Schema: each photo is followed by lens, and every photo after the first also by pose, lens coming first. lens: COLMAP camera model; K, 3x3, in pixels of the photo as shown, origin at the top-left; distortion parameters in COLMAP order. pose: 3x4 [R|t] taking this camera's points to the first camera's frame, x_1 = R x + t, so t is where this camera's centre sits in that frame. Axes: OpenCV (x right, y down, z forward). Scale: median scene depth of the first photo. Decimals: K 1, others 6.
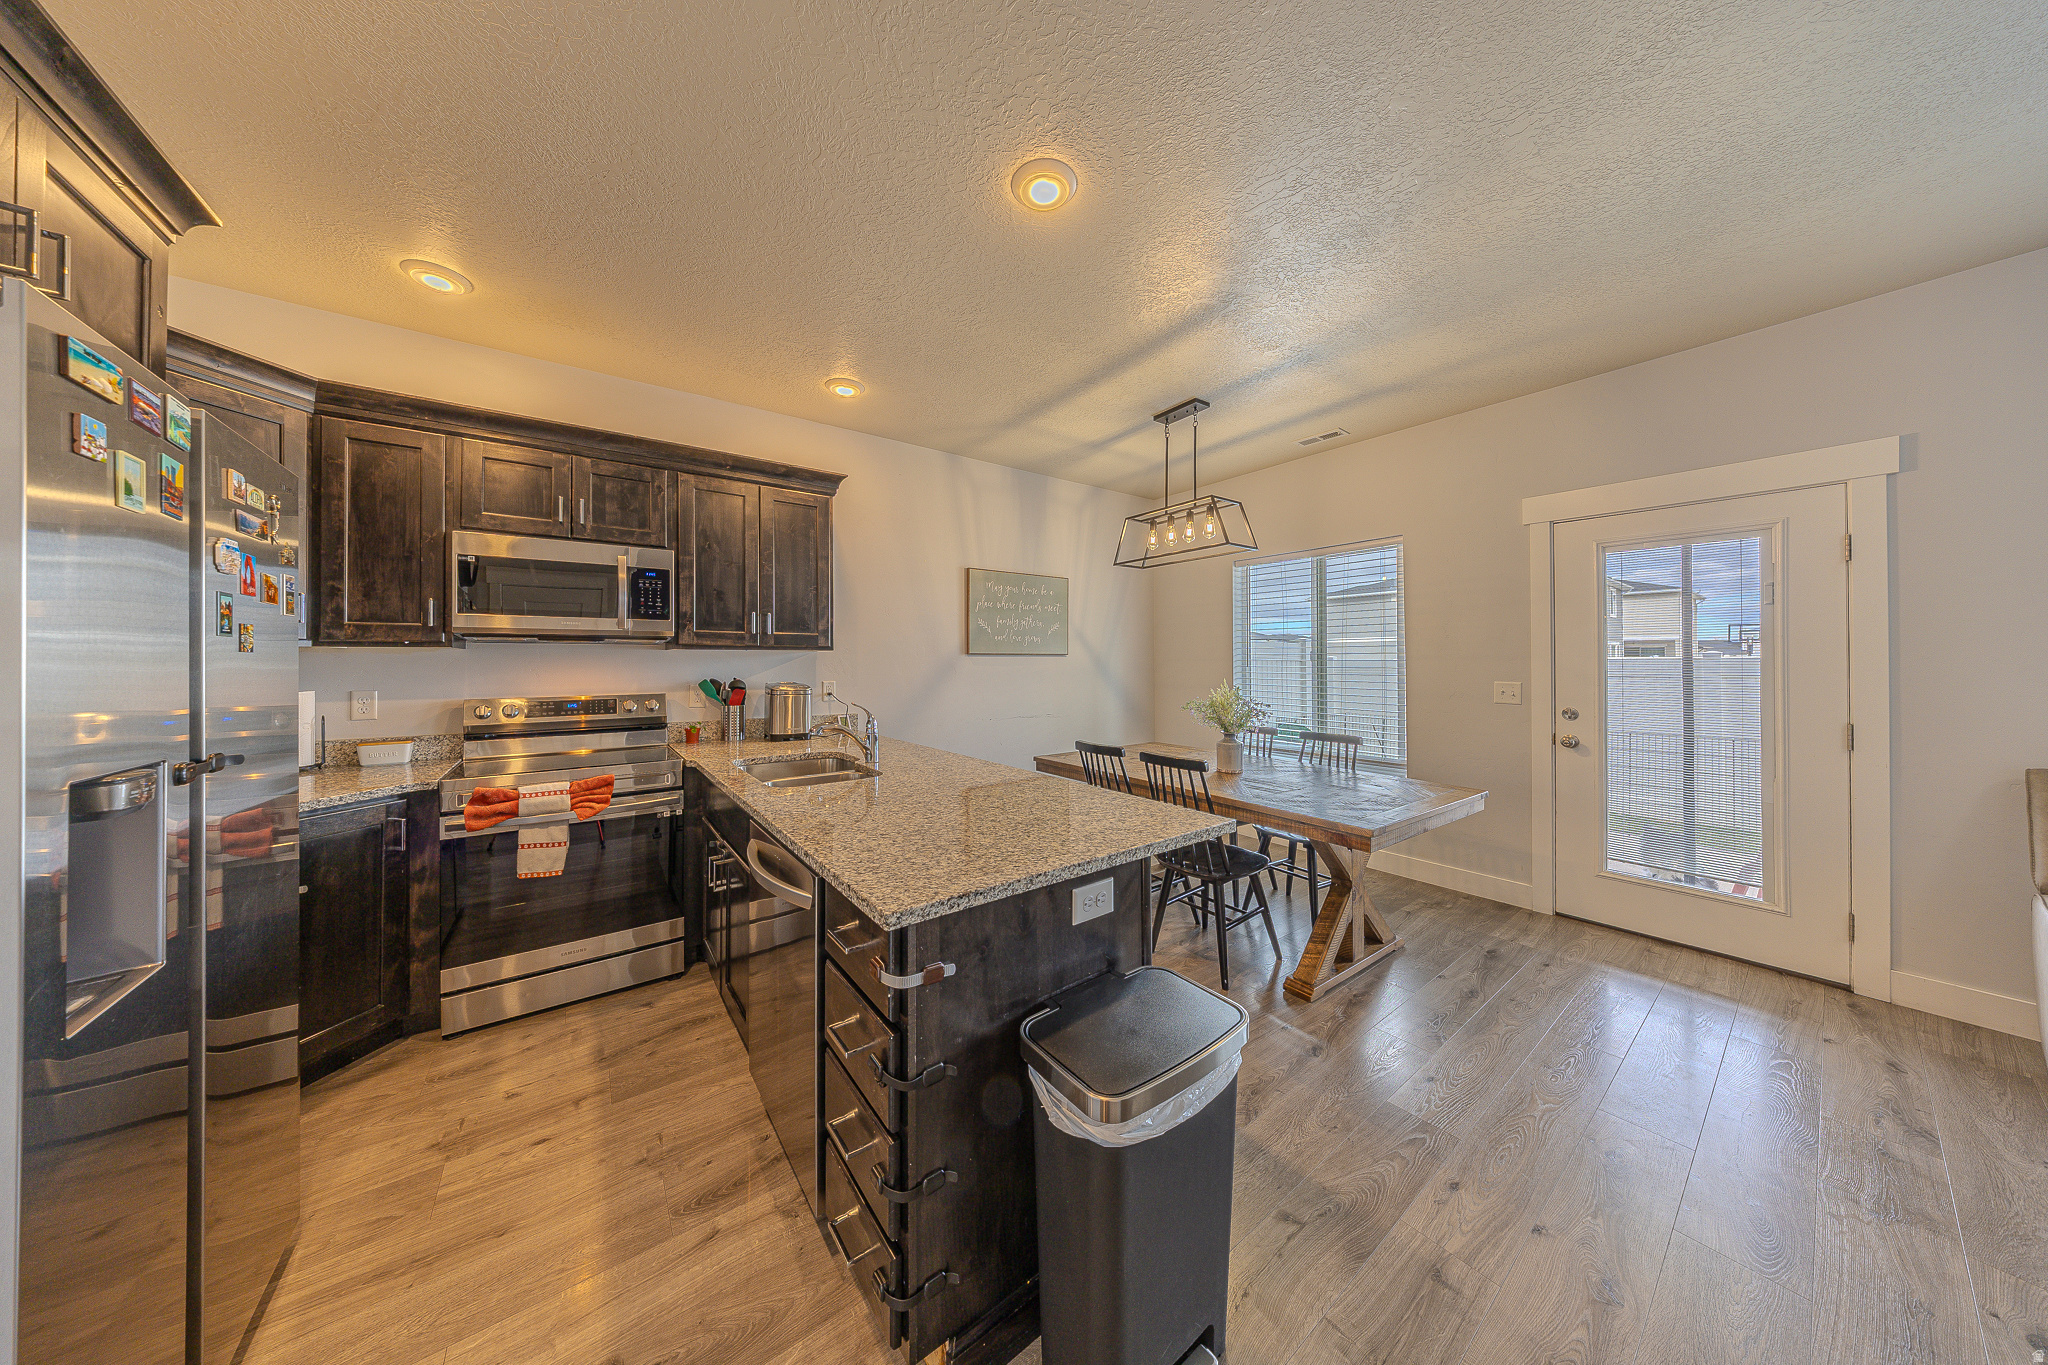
lens RADIAL K [[595.6, 0, 1023.2], [0, 595.6, 660.9], [0, 0, 1]] dist [-0.000474, 0.000278]
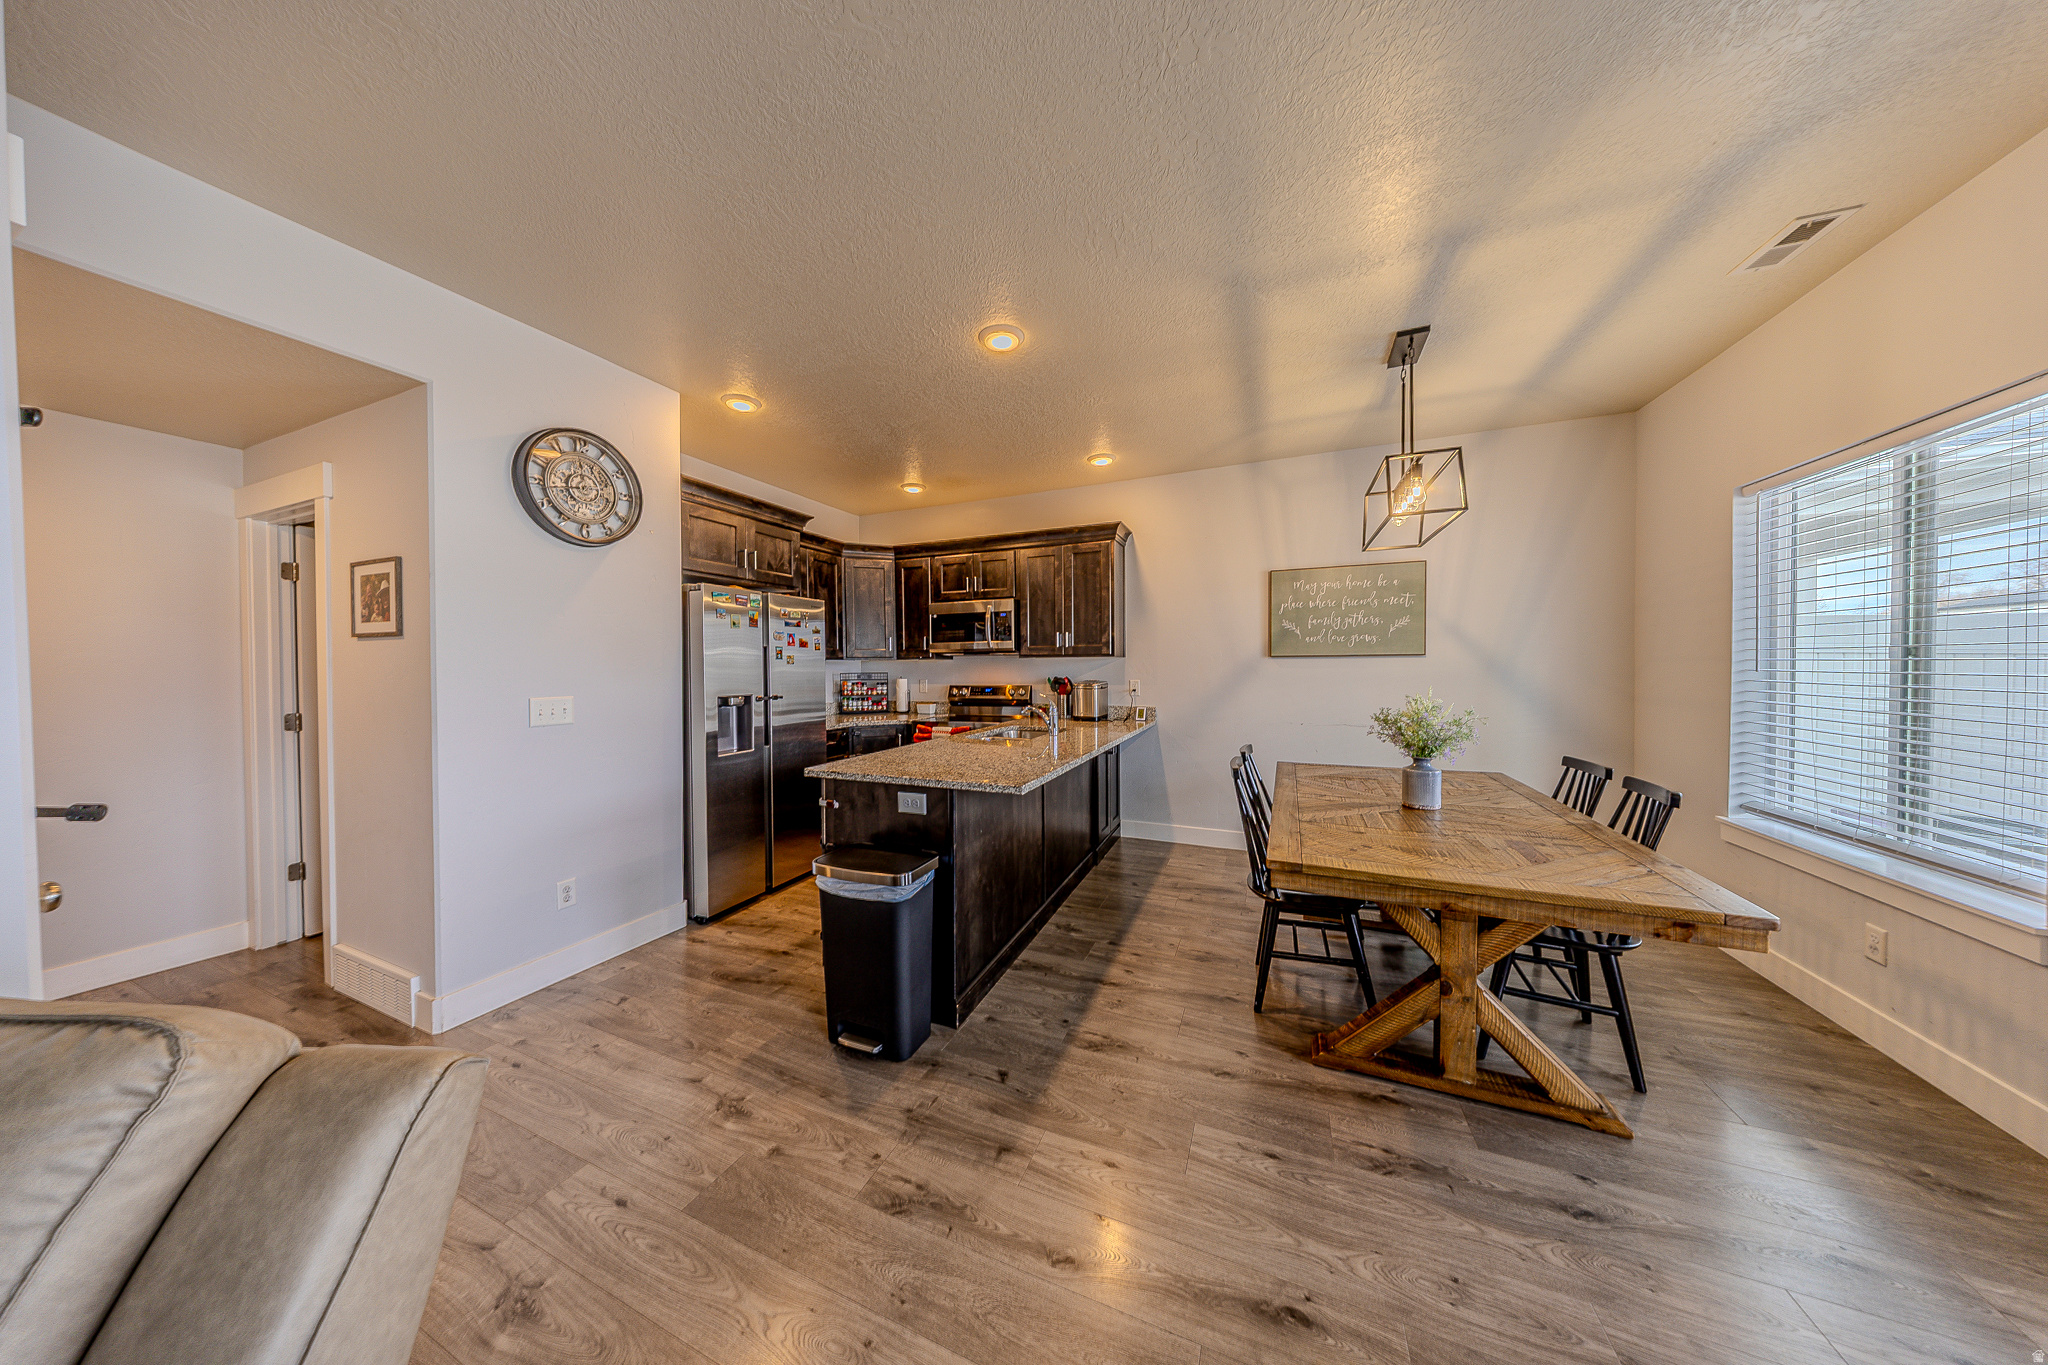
lens RADIAL K [[588.5, 0, 1021.3], [0, 588.5, 674.3], [0, 0, 1]] dist [-0.005039, -0.000043]
pose [[0.509529, 0.010544, -0.860389, 0.754653], [0.007196, 0.999838, 0.016514, -0.001070], [0.860423, -0.014606, 0.509371, 0.171131]]
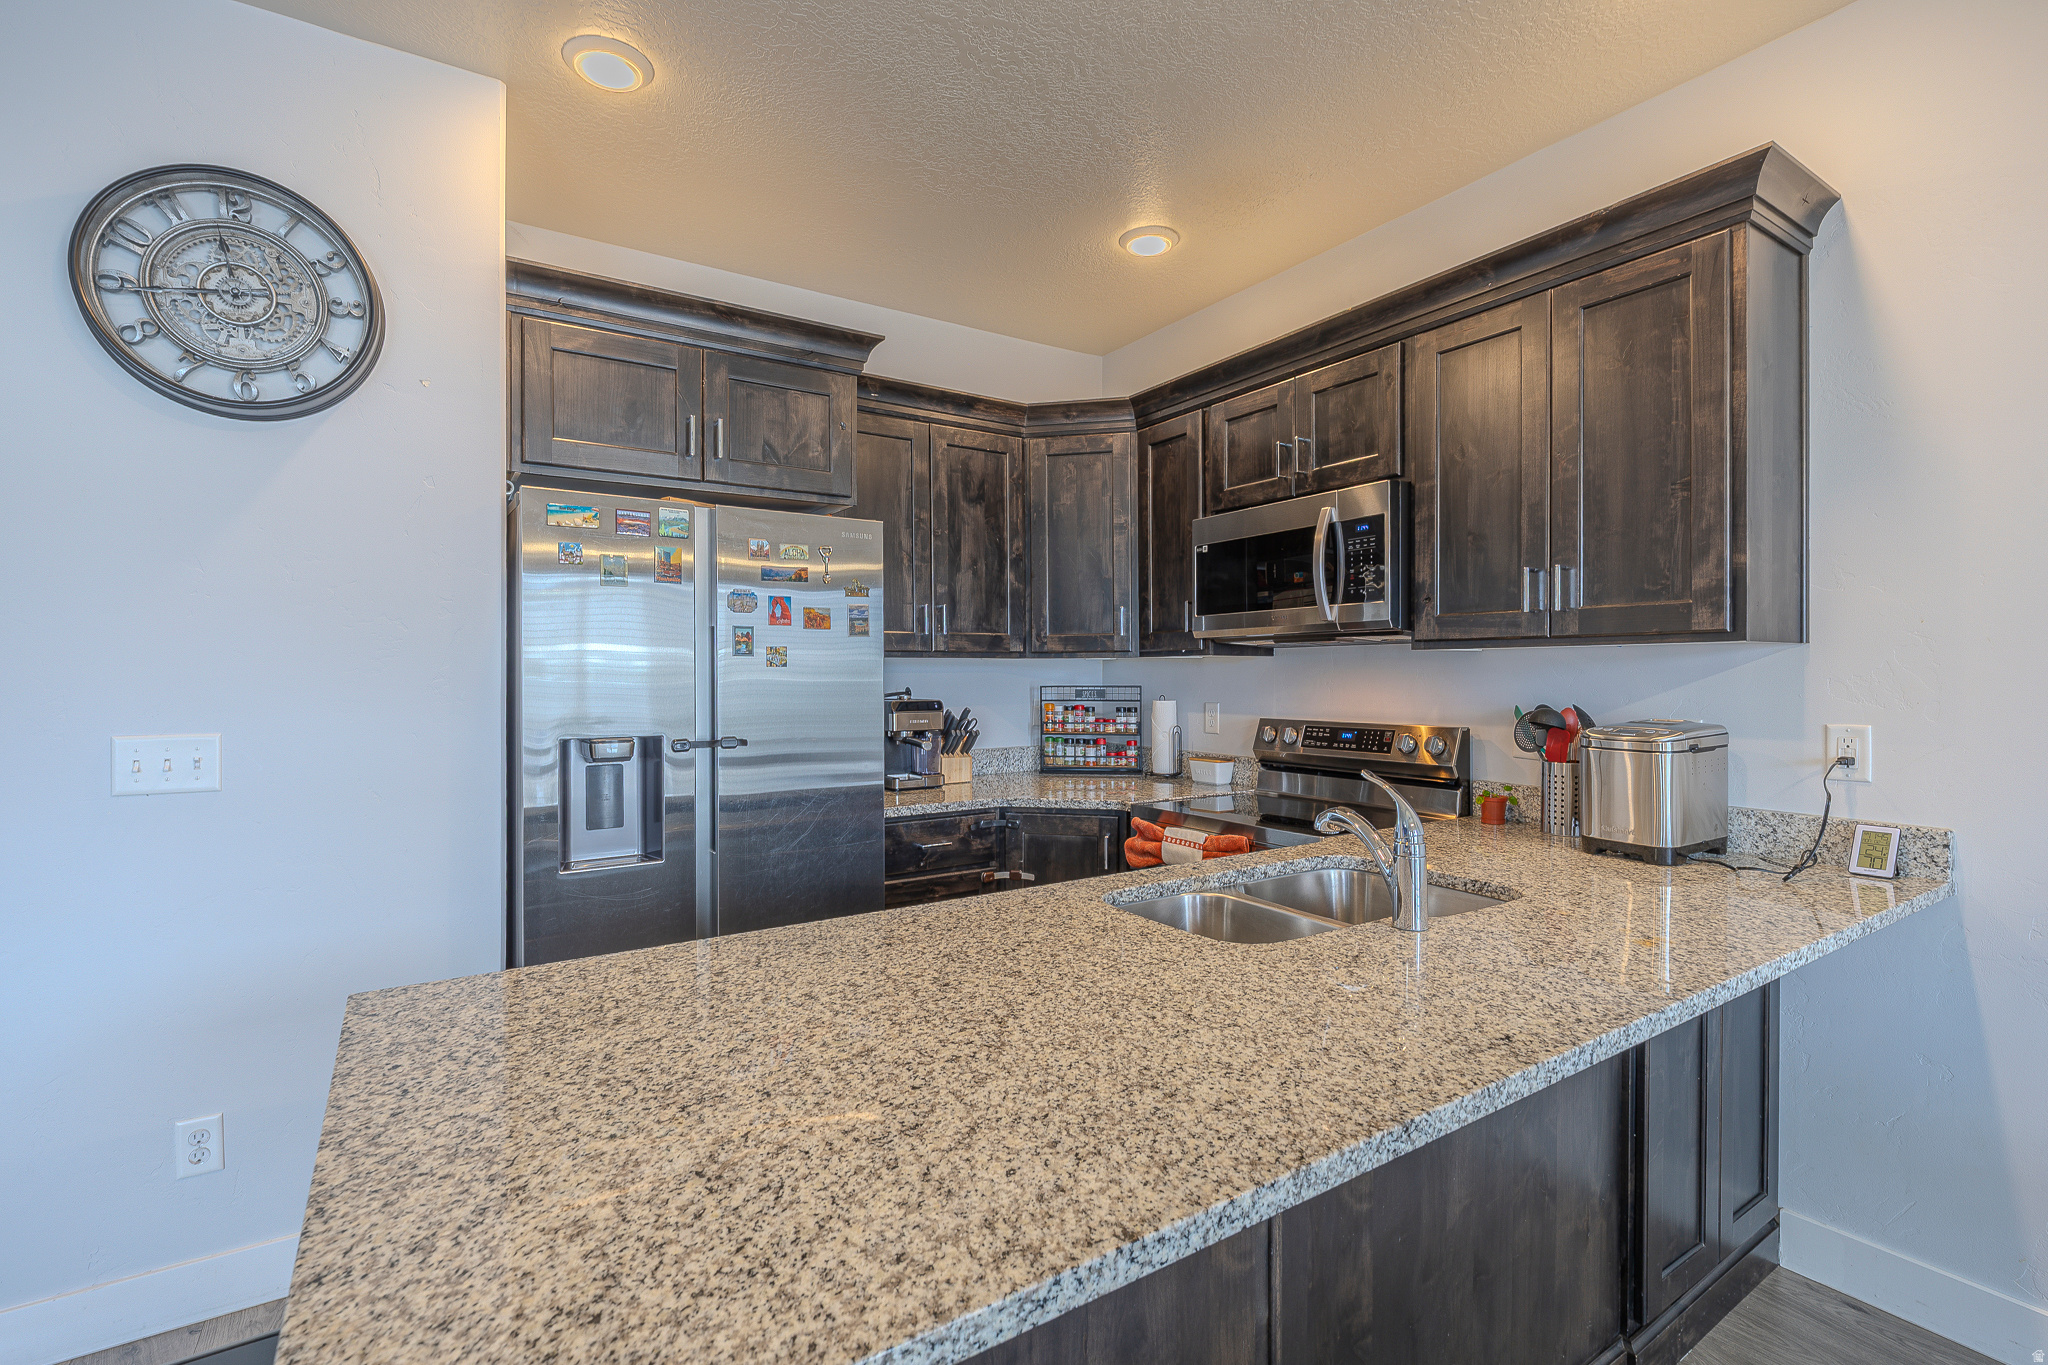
lens RADIAL K [[932.3, 0, 1020.6], [0, 932.3, 676.2], [0, 0, 1]] dist [-0.001745, -0.000330]
pose [[-0.057684, 0.005571, -0.998319, 0.306171], [0.005235, 0.999972, 0.005278, -0.000127], [0.998321, -0.004922, -0.057712, 0.633074]]
